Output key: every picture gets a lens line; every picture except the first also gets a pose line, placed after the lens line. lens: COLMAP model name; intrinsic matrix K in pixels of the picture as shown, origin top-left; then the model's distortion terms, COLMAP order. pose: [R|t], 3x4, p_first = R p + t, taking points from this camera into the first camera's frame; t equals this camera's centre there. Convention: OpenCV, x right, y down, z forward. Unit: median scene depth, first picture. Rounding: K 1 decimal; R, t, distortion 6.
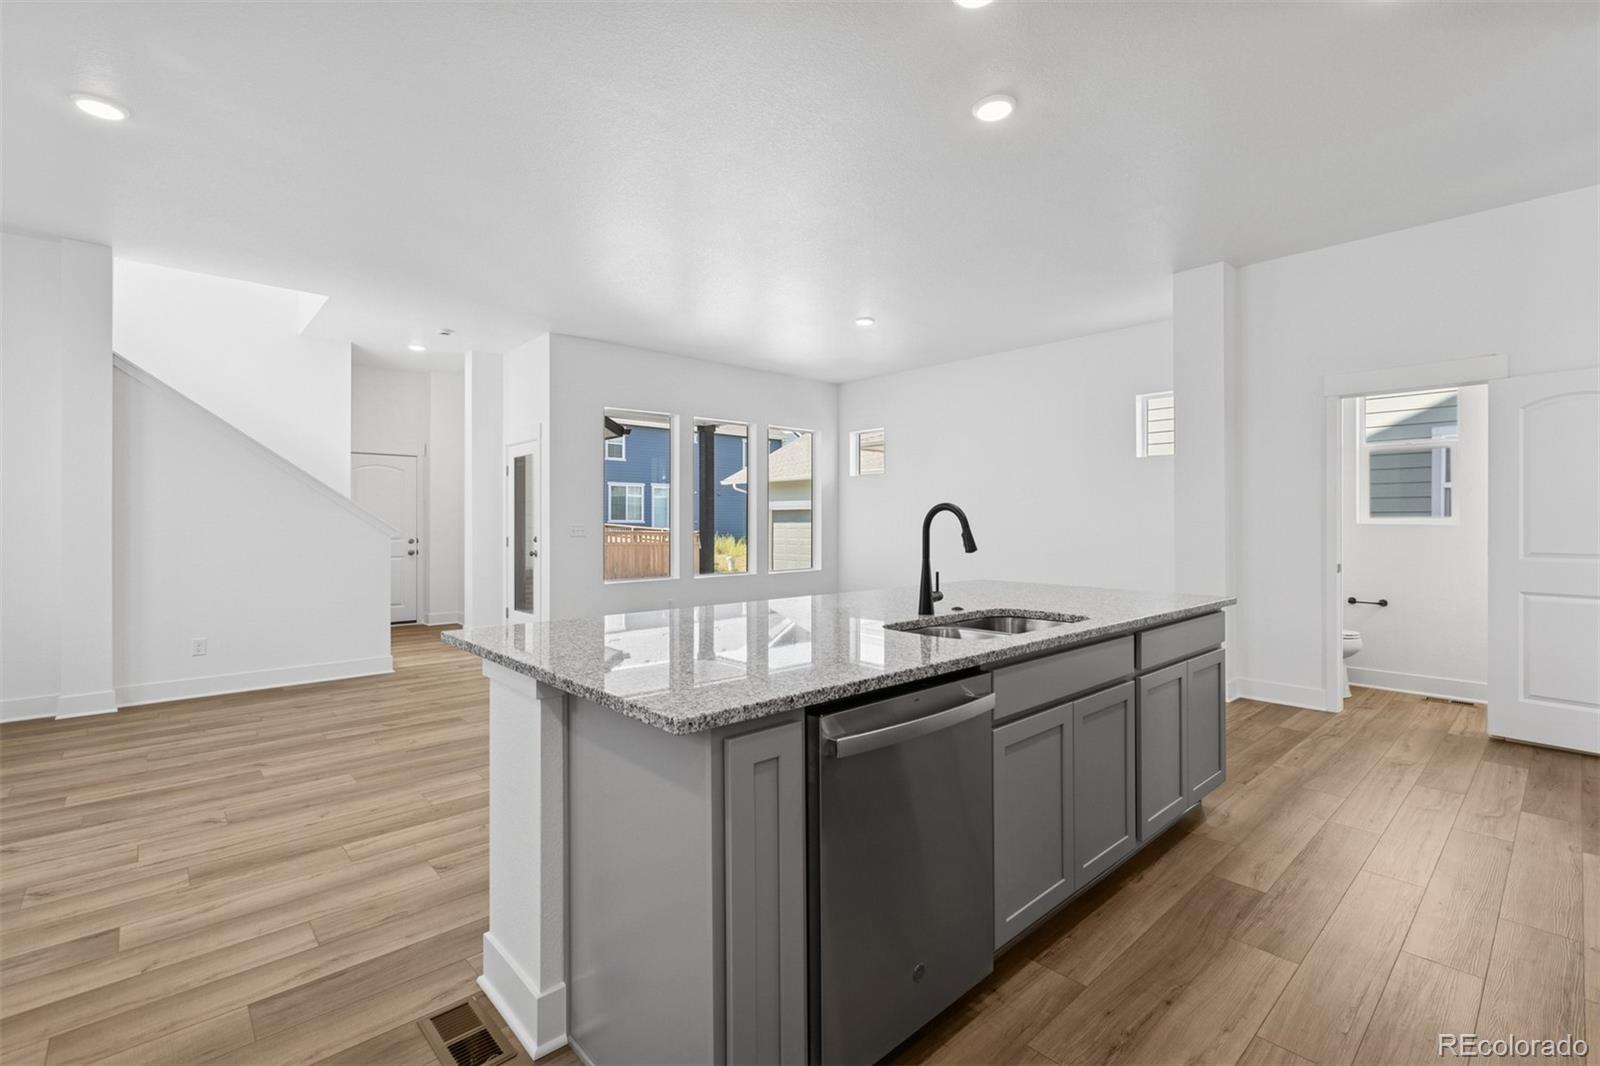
lens RADIAL K [[713.9, 0, 804.4], [0, 713.9, 521.8], [0, 0, 1]] dist [0.000218, -0.000221]
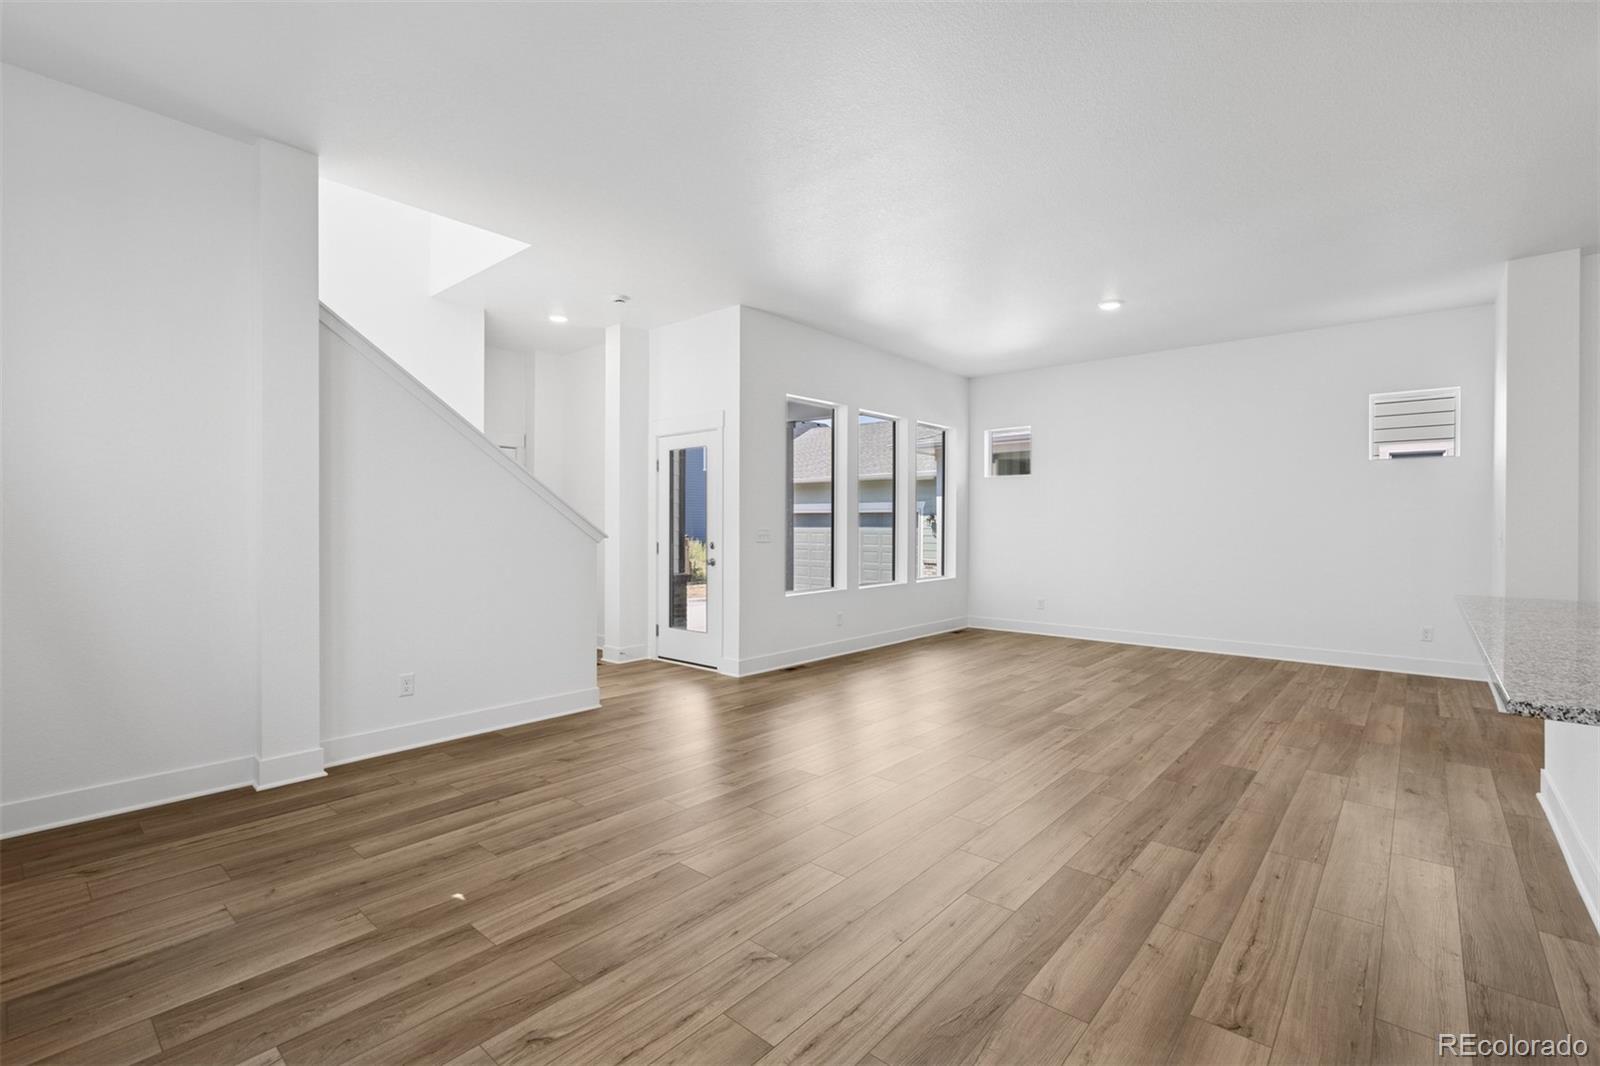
lens RADIAL K [[713.6, 0, 805.4], [0, 713.6, 533.3], [0, 0, 1]] dist [0.001910, 0.000398]
pose [[0.993671, 0.002646, 0.112301, -0.810377], [-0.003954, 0.999927, 0.011424, -0.000791], [-0.112263, -0.011796, 0.993609, 0.292222]]
